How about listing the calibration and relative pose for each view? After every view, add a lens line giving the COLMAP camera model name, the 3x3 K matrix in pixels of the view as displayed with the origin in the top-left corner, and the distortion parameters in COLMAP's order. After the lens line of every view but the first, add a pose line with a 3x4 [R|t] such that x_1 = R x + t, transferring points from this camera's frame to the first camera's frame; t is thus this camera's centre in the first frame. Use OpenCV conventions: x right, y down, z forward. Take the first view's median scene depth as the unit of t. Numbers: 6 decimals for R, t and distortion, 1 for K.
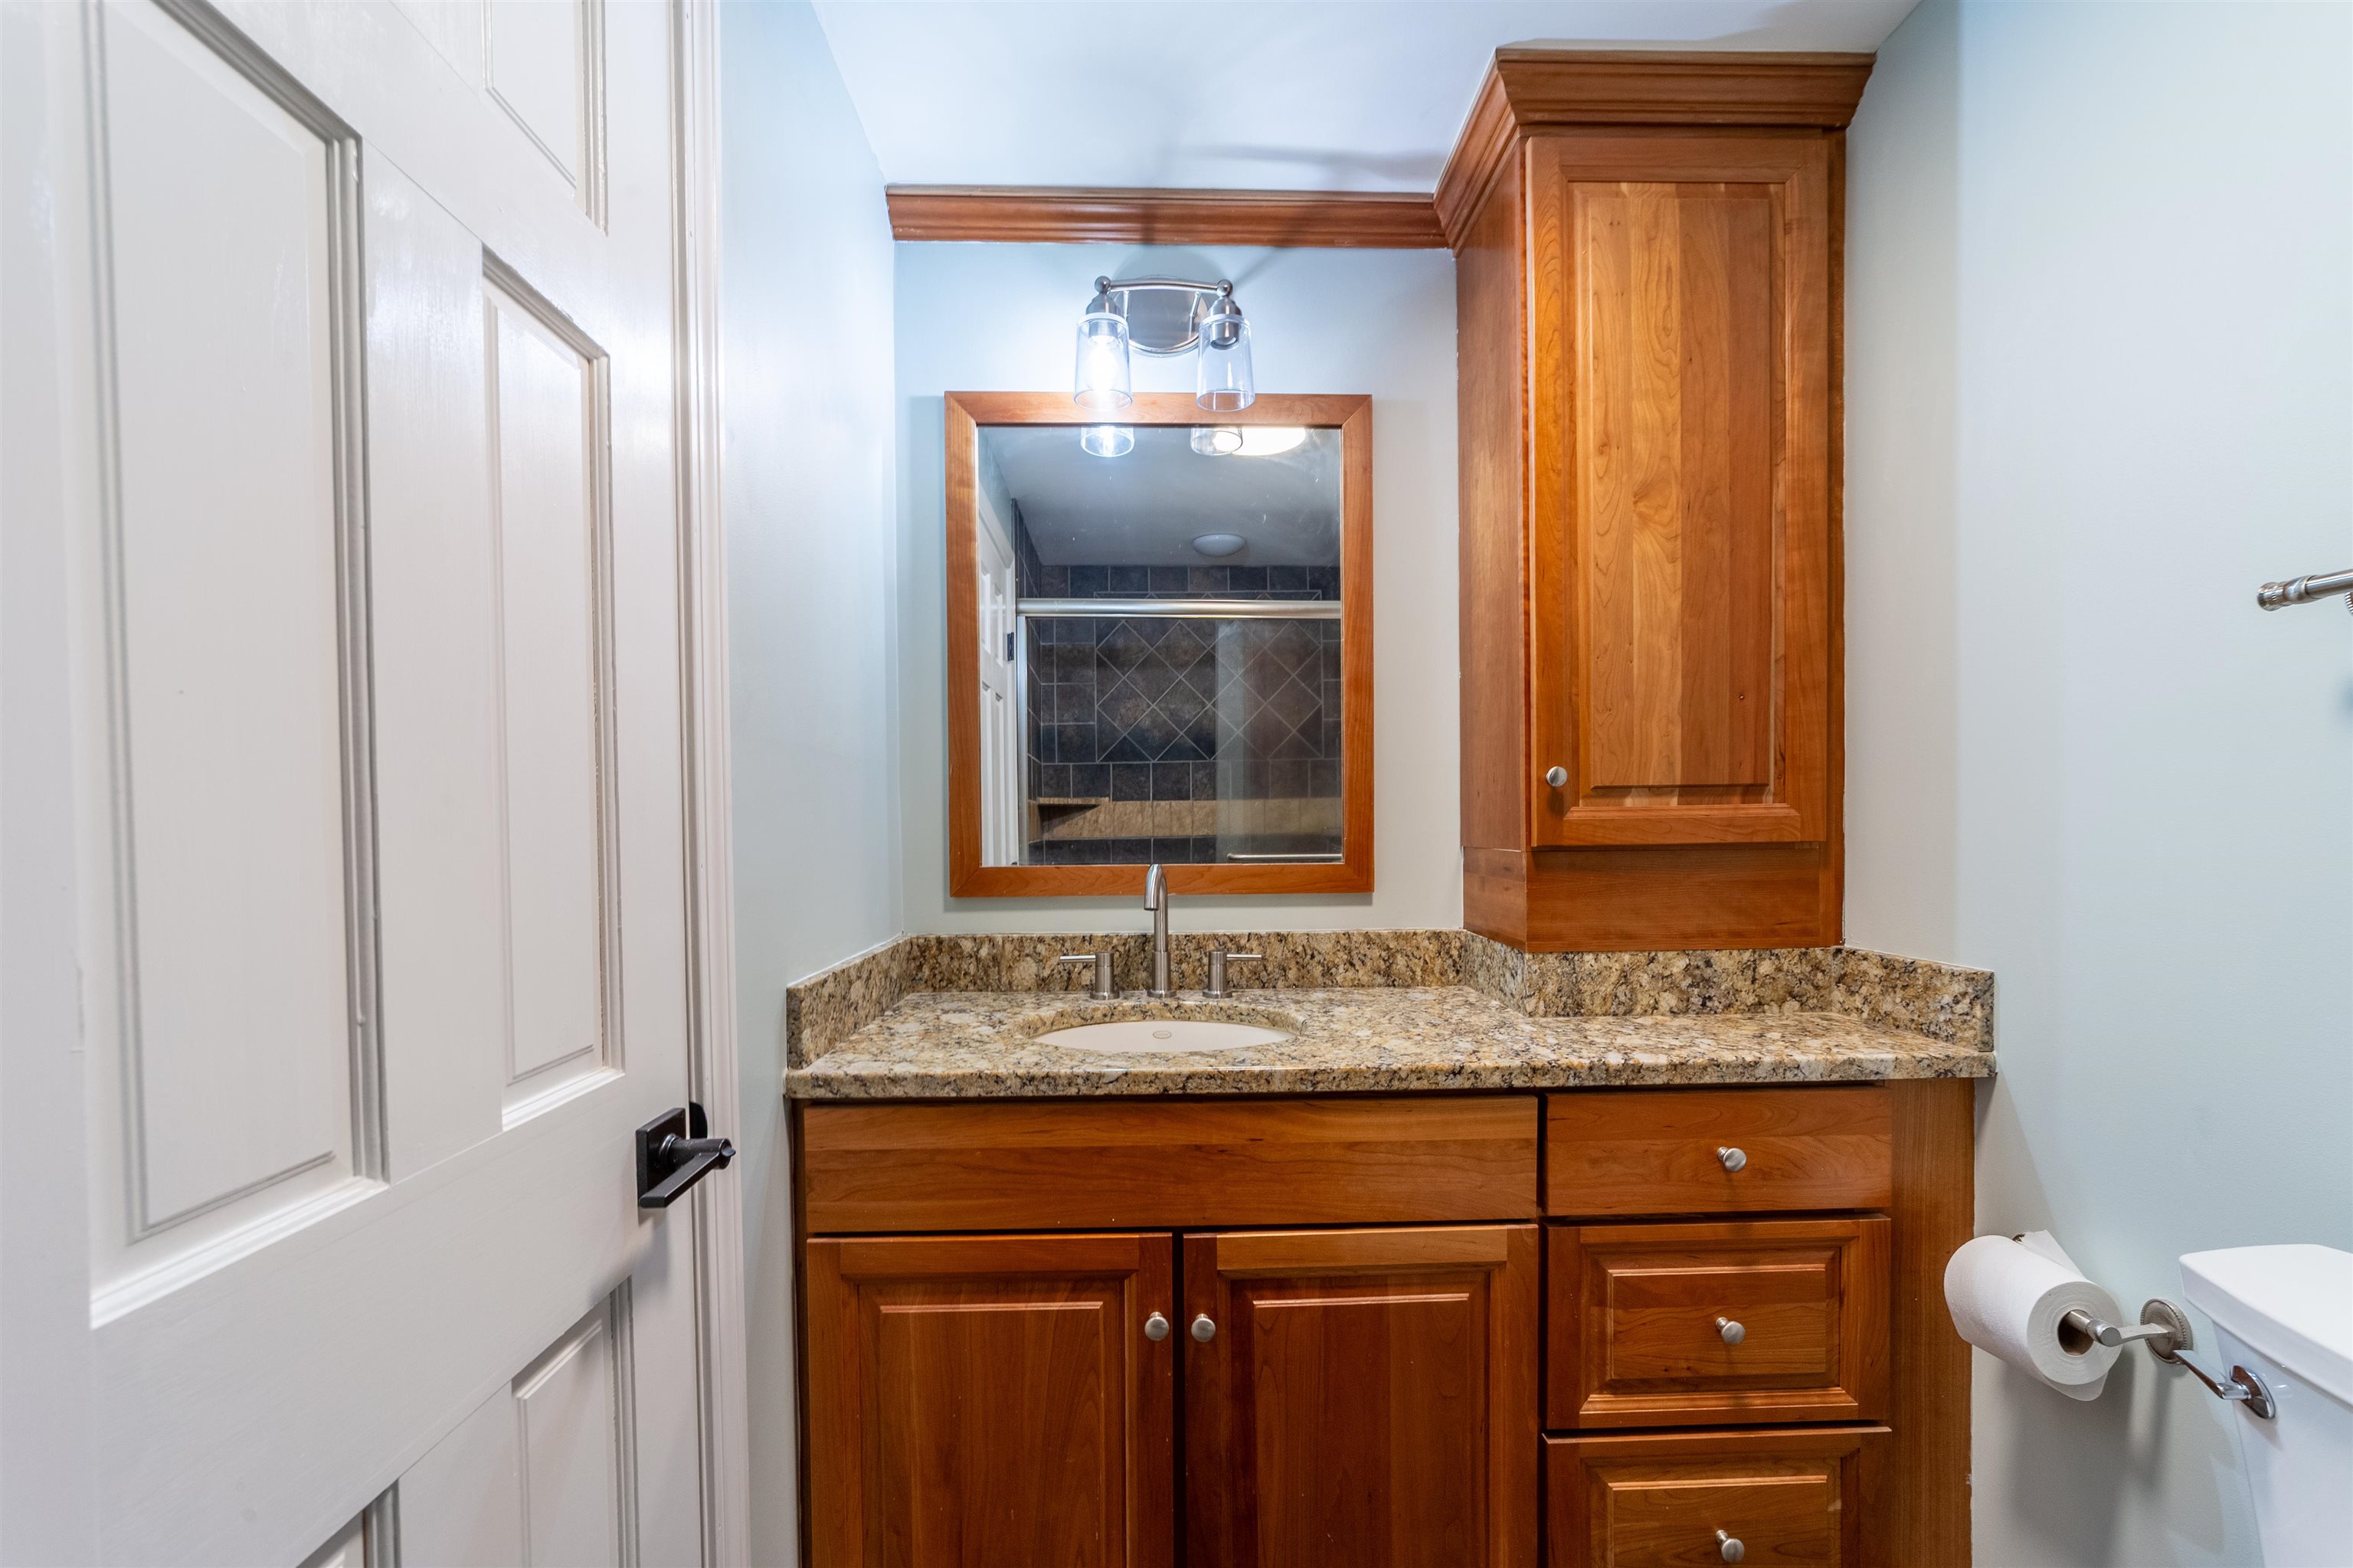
lens RADIAL K [[916.7, 0, 1189.2], [0, 916.7, 822.0], [0, 0, 1]] dist [-0.014901, 0.007637]
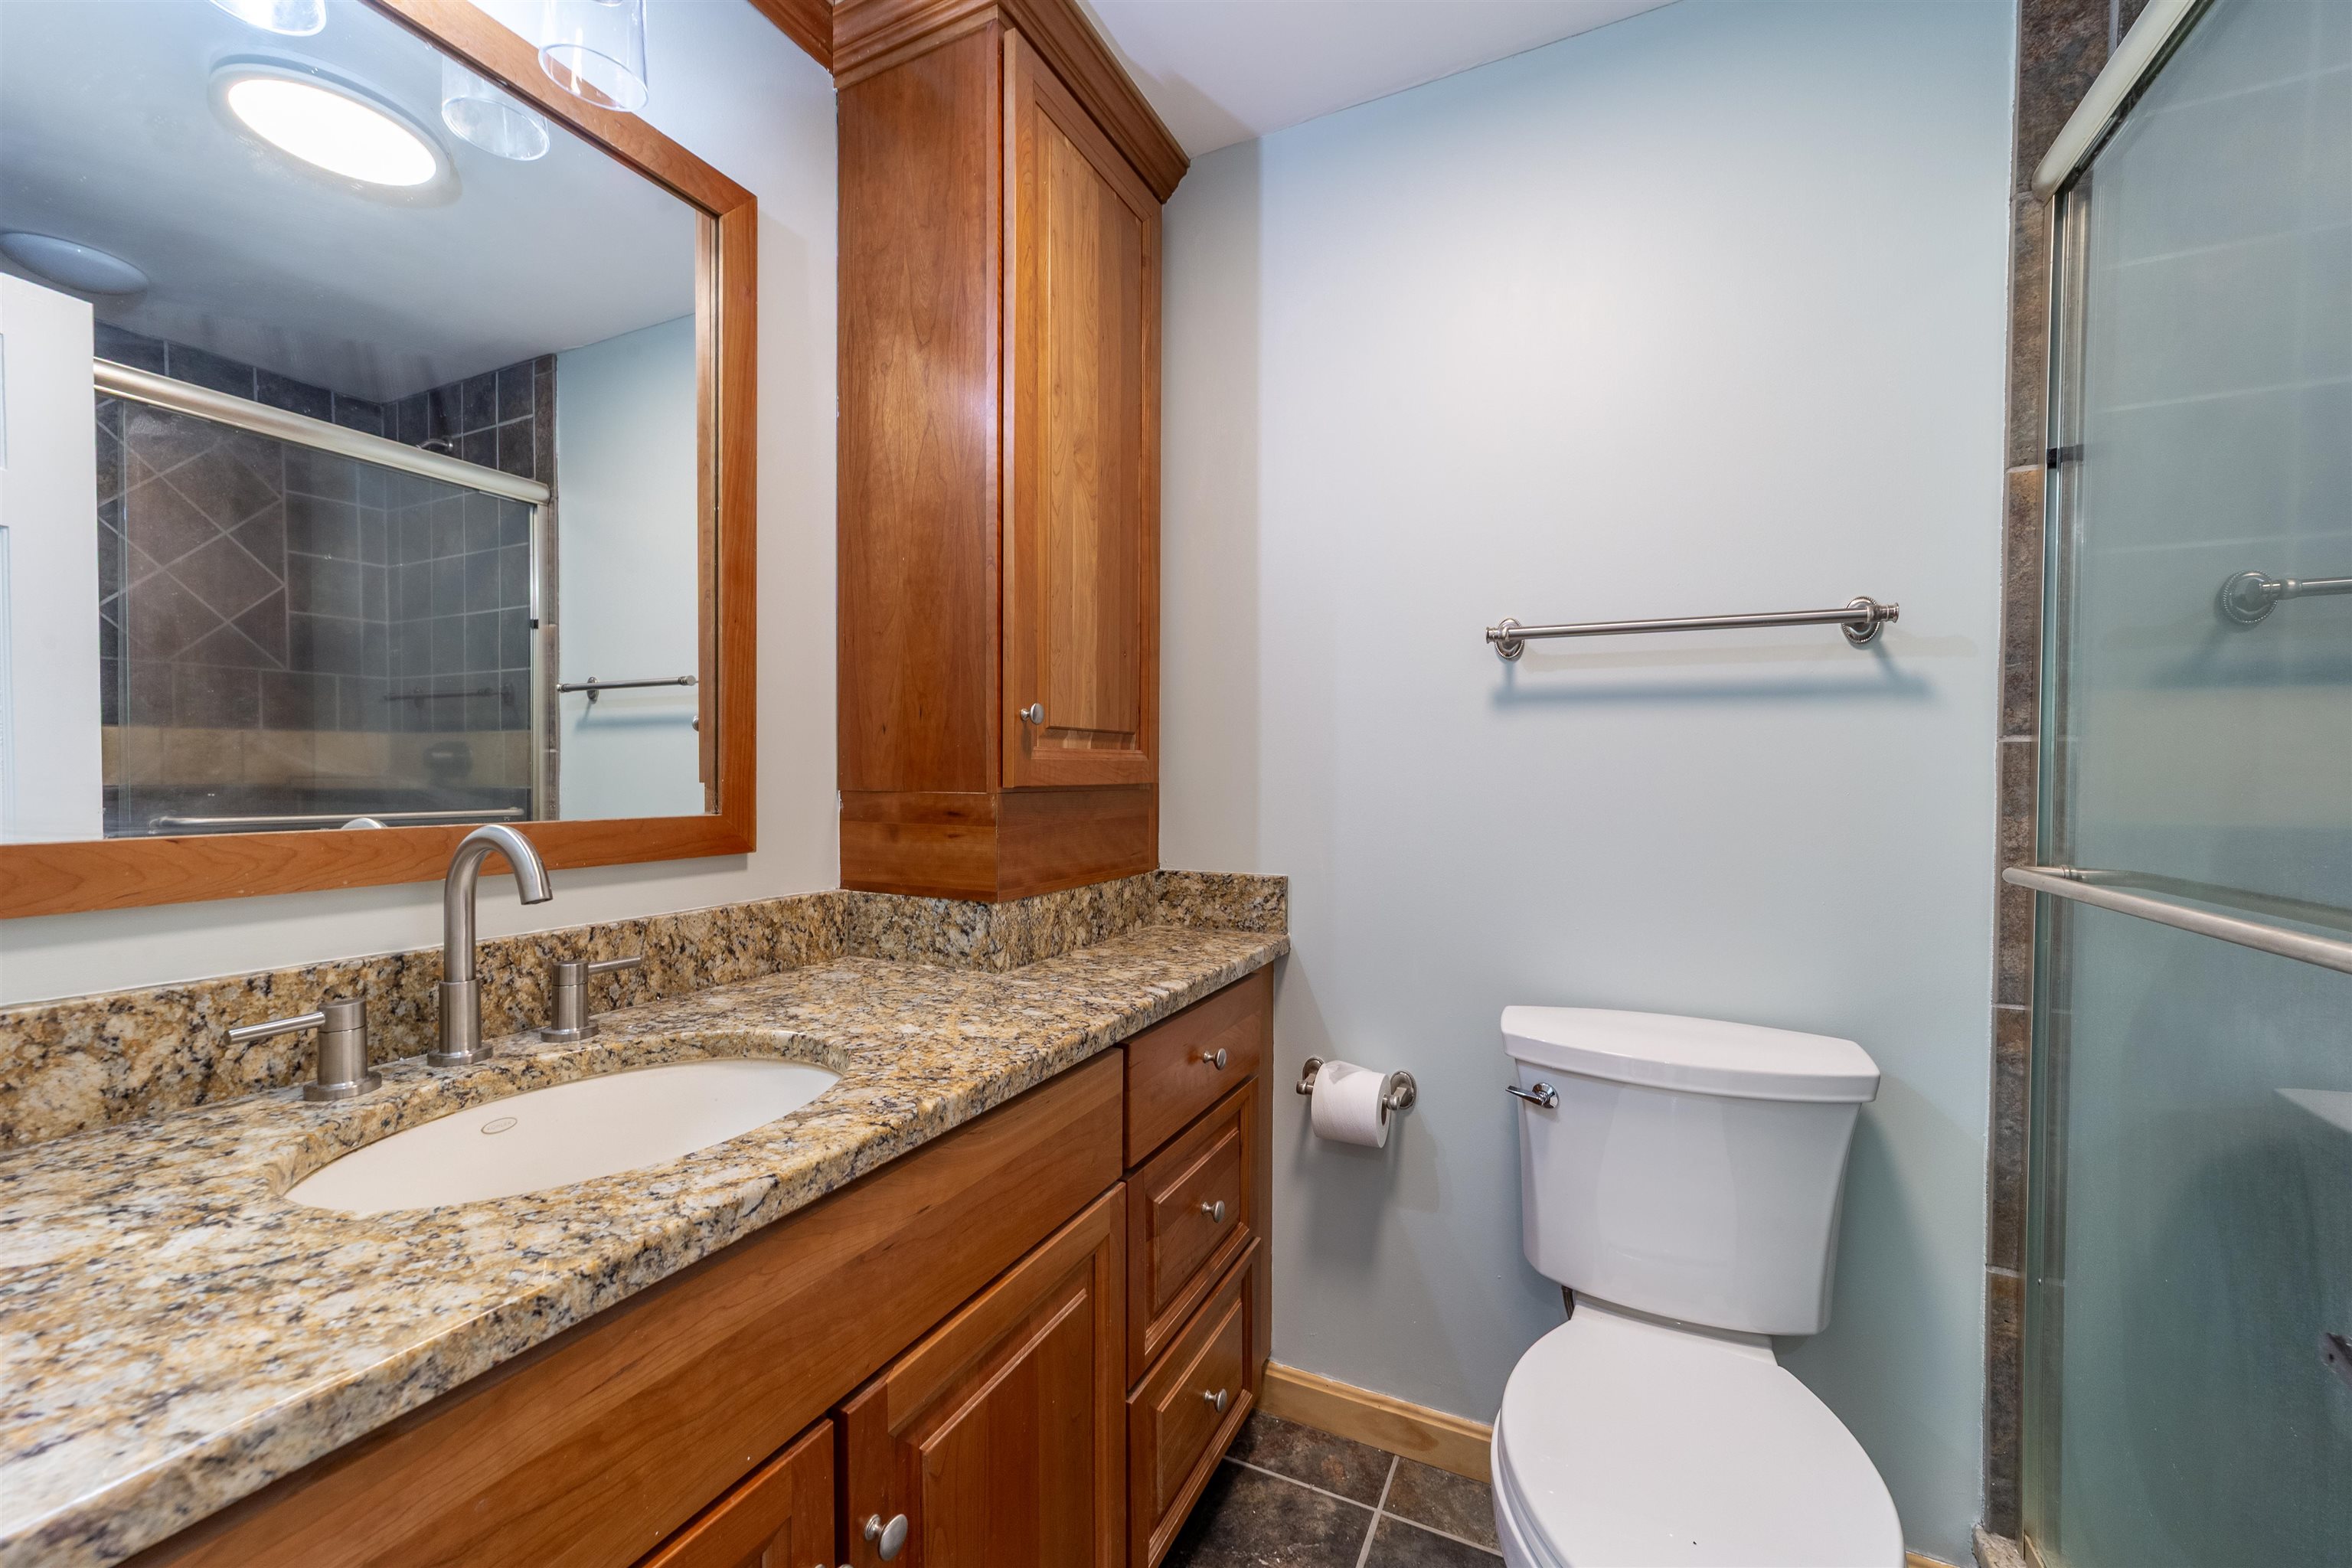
lens RADIAL K [[916.3, 0, 1154.4], [0, 916.3, 772.5], [0, 0, 1]] dist [-0.014901, 0.007637]
pose [[0.486137, 0.013008, 0.873786, -0.363379], [-0.007410, 0.999915, -0.010763, 0.020493], [-0.873851, -0.001242, 0.486192, 0.420498]]
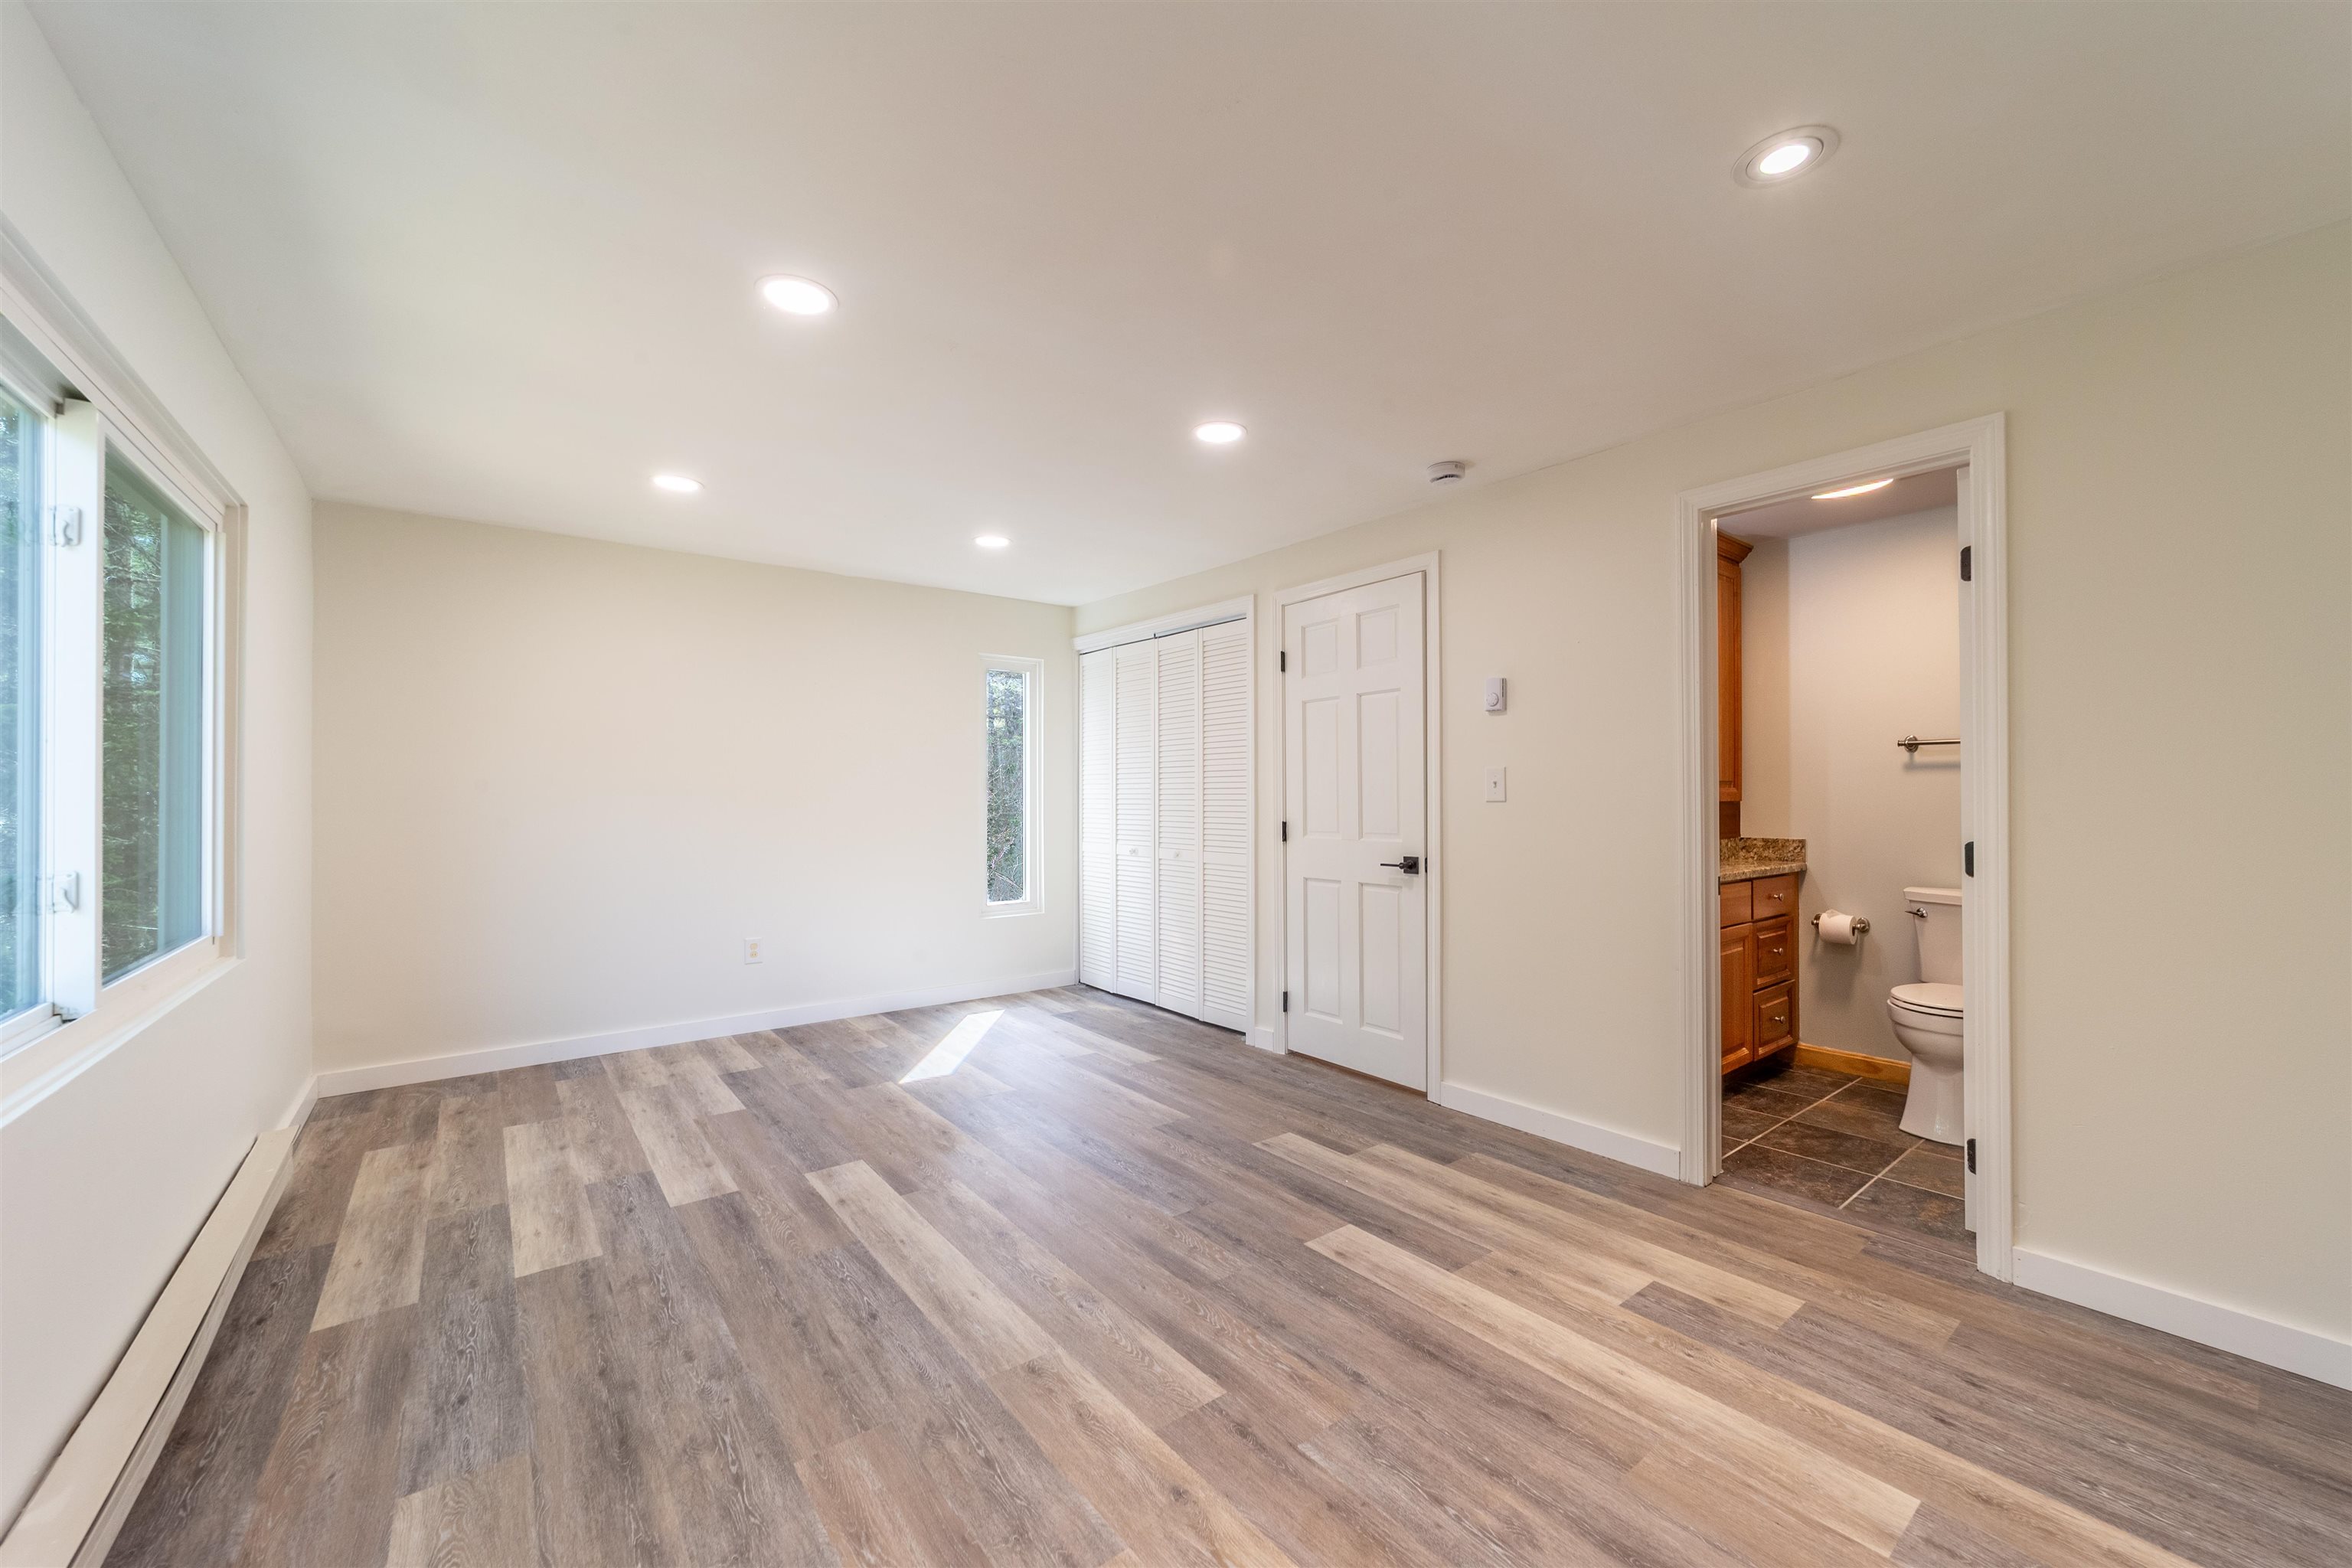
lens RADIAL K [[916.3, 0, 1161.3], [0, 916.3, 783.0], [0, 0, 1]] dist [-0.014901, 0.007637]
pose [[0.810274, 0.016529, 0.585818, -2.547750], [-0.007538, 0.999813, -0.017784, 0.029952], [-0.586002, 0.009995, 0.810248, -0.285301]]
